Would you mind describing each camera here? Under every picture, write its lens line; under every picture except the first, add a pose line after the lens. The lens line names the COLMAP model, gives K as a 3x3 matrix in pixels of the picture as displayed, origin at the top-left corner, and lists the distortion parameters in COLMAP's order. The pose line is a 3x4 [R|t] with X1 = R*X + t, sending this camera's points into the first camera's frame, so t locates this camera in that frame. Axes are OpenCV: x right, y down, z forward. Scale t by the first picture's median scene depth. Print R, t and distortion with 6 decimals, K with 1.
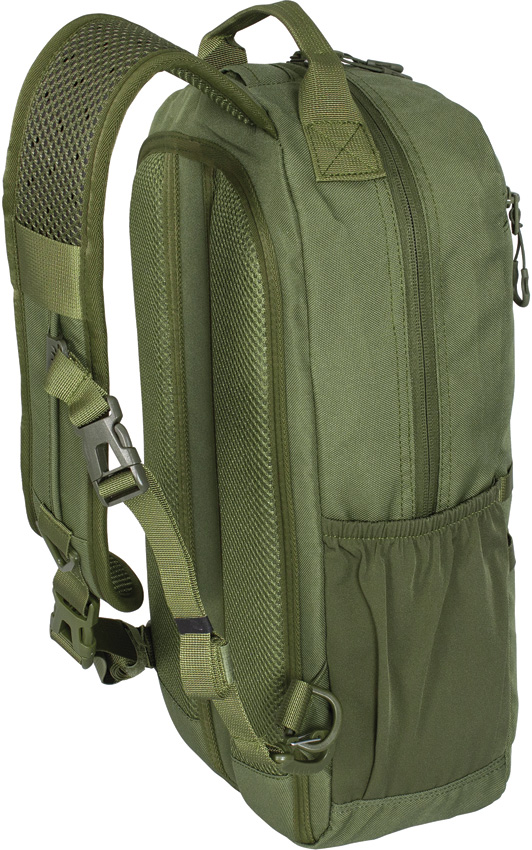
lens RADIAL K [[906.4, 0, 265.8], [0, 906.4, 423.7], [0, 0, 1]] dist [-0.010358, 0.000000]
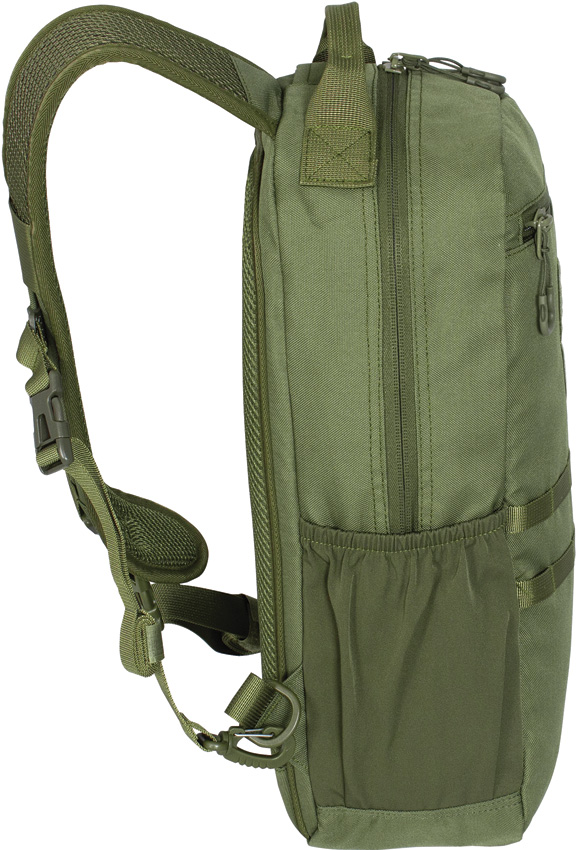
lens RADIAL K [[906.6, 0, 288.0], [0, 906.6, 426.3], [0, 0, 1]] dist [-0.018620, 0.000000]
pose [[0.978802, 0.133469, -0.155344, 0.205847], [-0.131846, 0.991053, 0.020751, -0.018630], [0.156724, 0.000170, 0.987642, 0.006126]]
